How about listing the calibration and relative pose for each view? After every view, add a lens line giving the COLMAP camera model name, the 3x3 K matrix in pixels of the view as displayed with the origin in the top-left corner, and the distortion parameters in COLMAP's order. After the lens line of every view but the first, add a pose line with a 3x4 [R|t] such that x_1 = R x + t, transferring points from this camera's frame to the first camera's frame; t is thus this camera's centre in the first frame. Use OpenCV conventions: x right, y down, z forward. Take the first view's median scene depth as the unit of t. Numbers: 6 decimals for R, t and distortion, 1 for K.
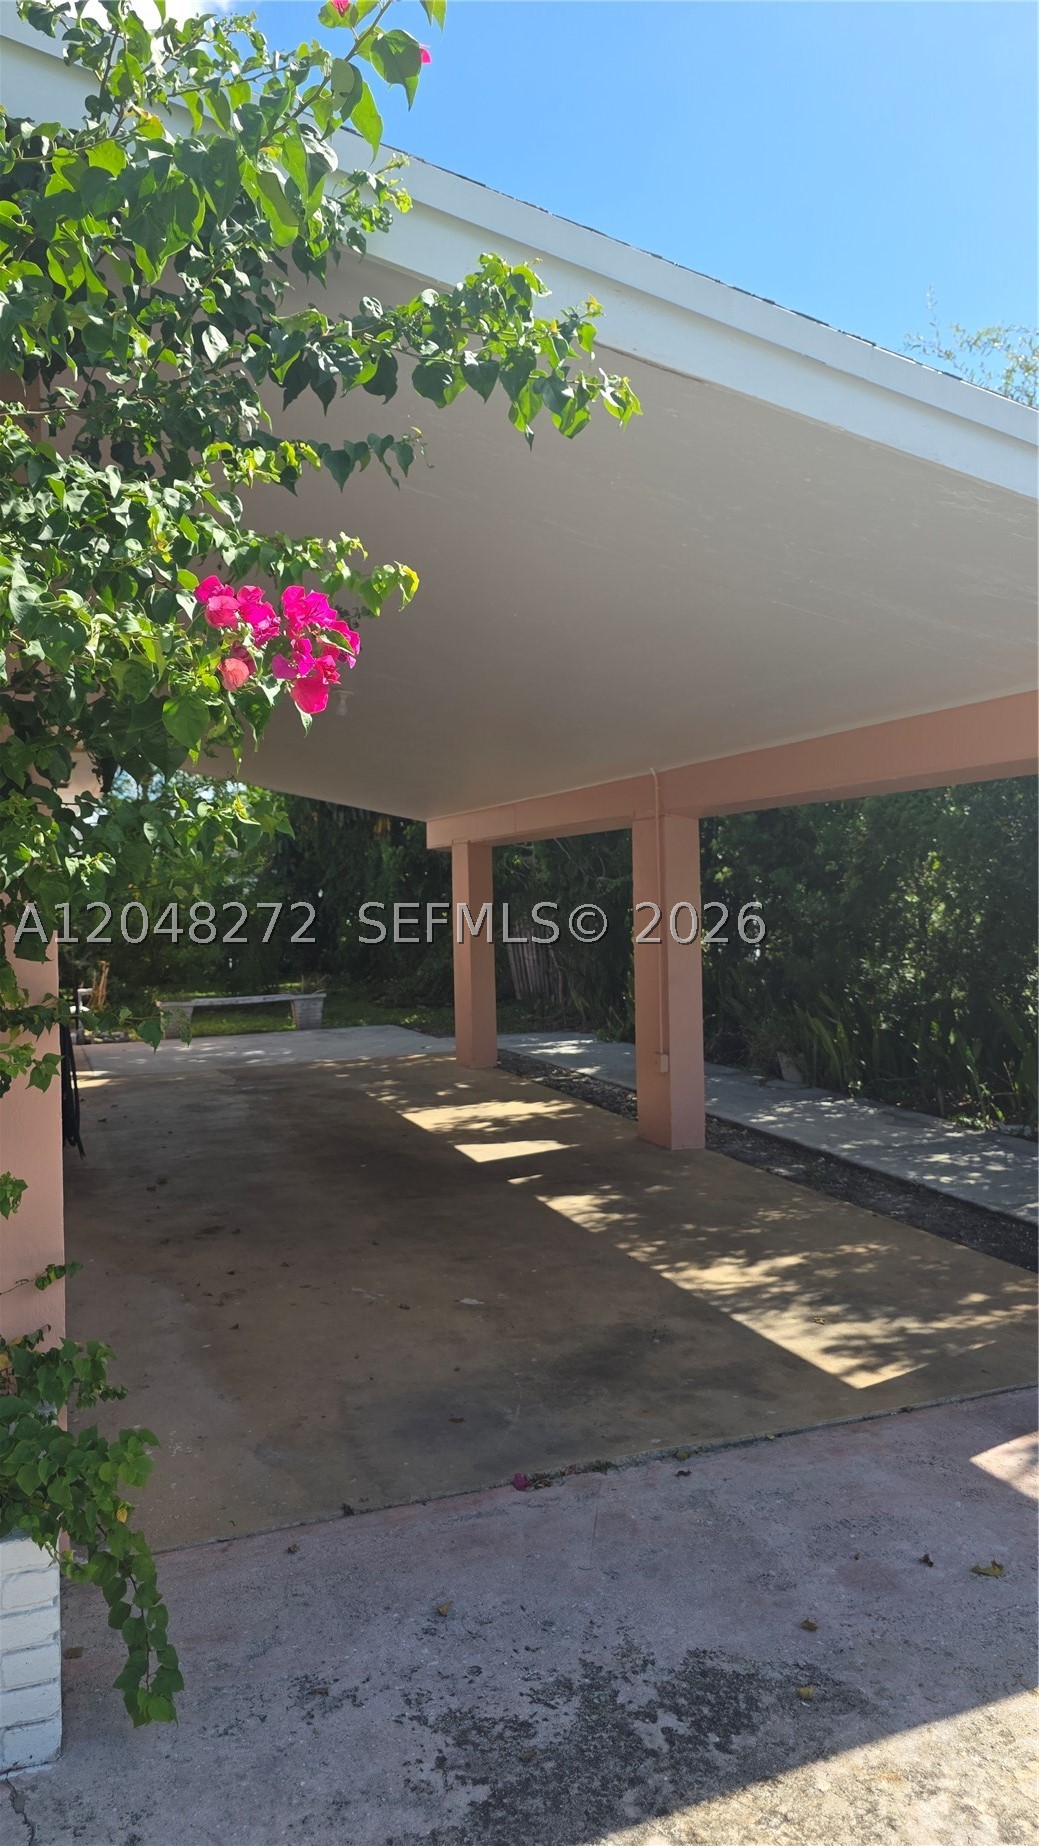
lens RADIAL K [[1256.7, 0, 516.6], [0, 1256.7, 922.8], [0, 0, 1]] dist [0.040838, -0.032773]
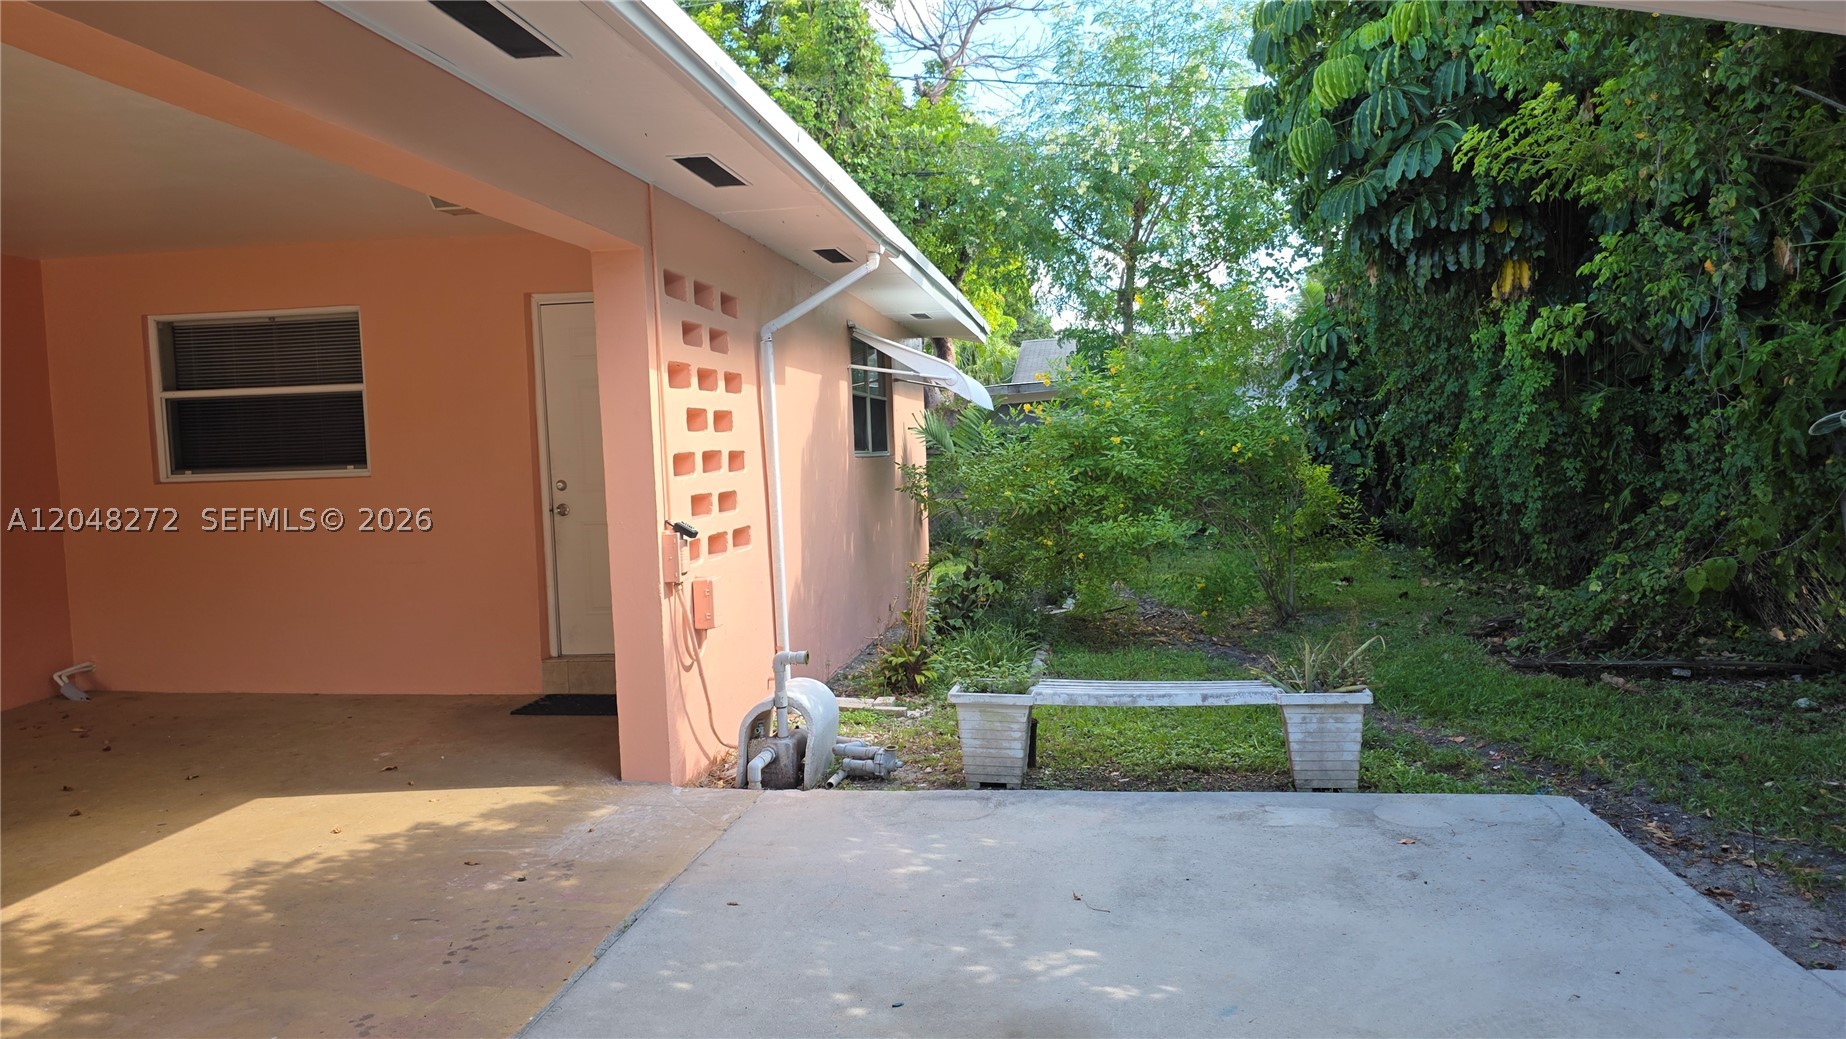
lens RADIAL K [[1256.7, 0, 938.5], [0, 1256.7, 523.5], [0, 0, 1]] dist [0.040838, -0.032773]
pose [[0.877075, 0.020238, -0.479927, -0.062194], [0.011056, 0.997997, 0.062290, -0.014484], [0.480226, -0.059939, 0.875094, 0.448003]]
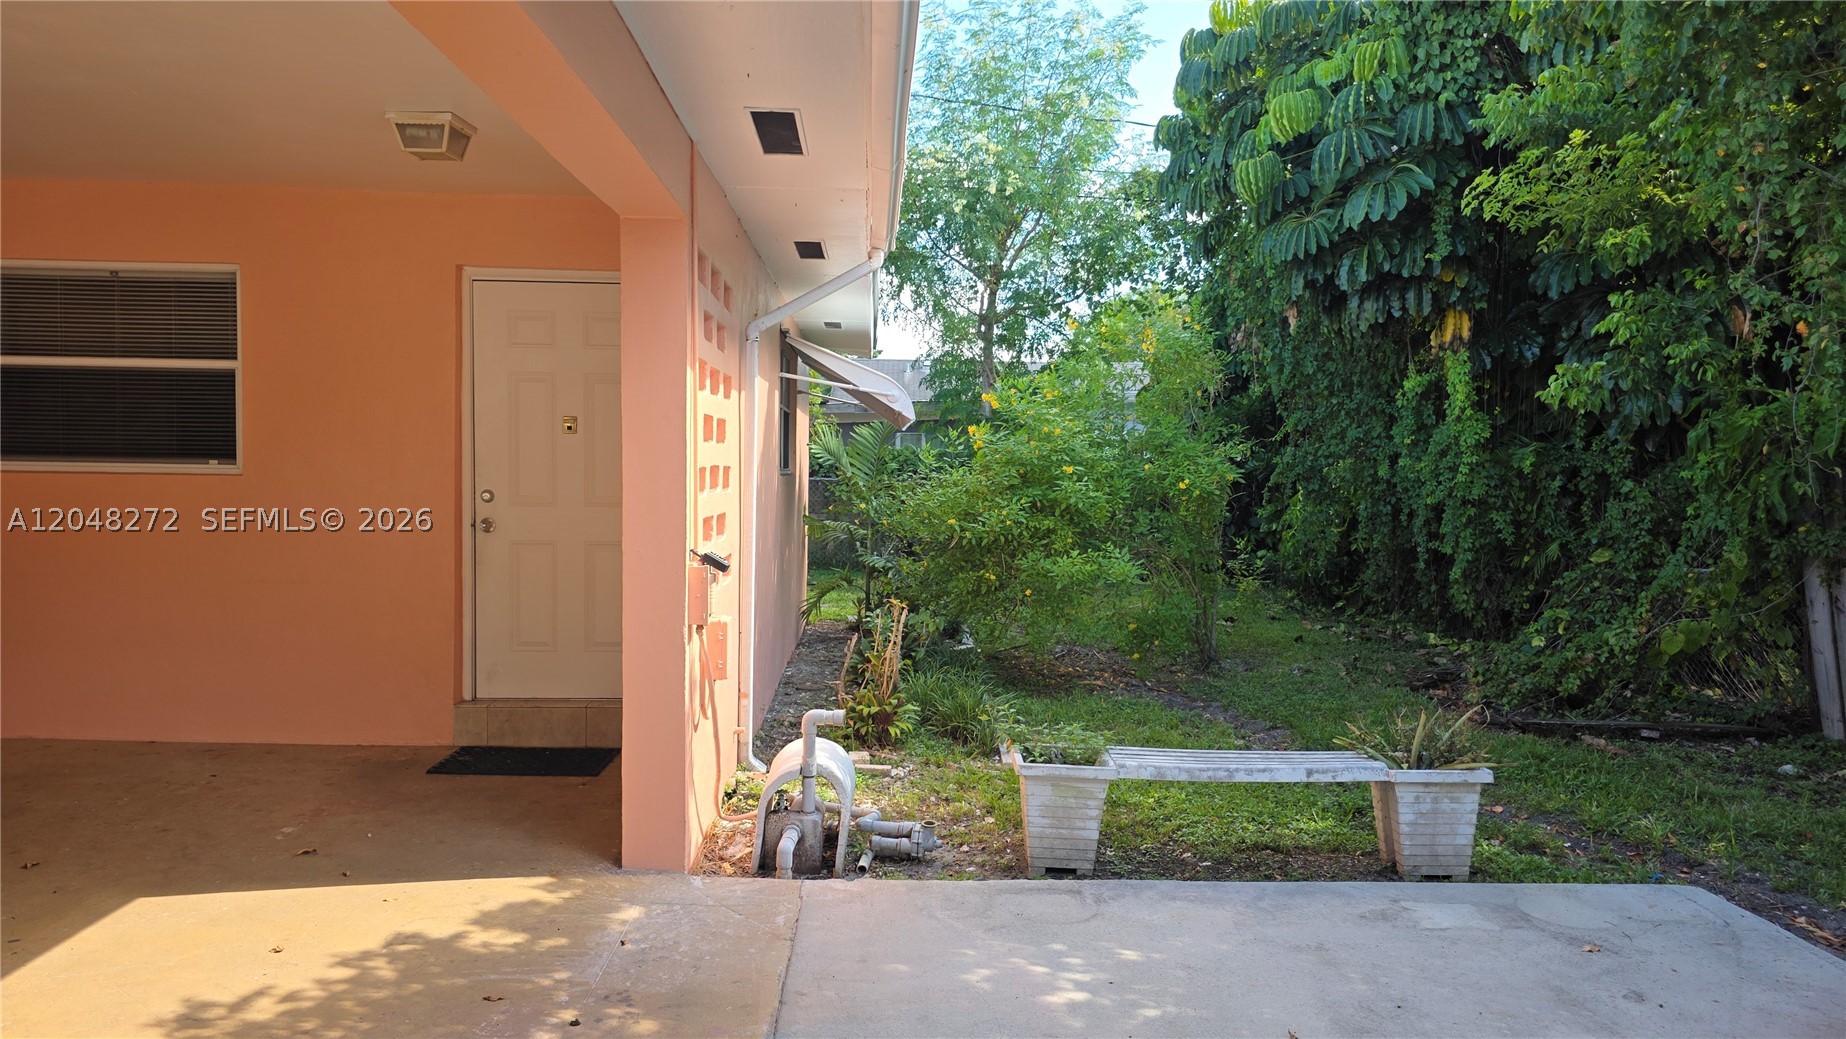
lens RADIAL K [[1256.7, 0, 925.0], [0, 1256.7, 516.7], [0, 0, 1]] dist [0.040838, -0.032773]
pose [[0.945944, 0.049021, -0.320604, -0.138989], [-0.038138, 0.998466, 0.040143, -0.015377], [0.322080, -0.025746, 0.946362, 0.460193]]
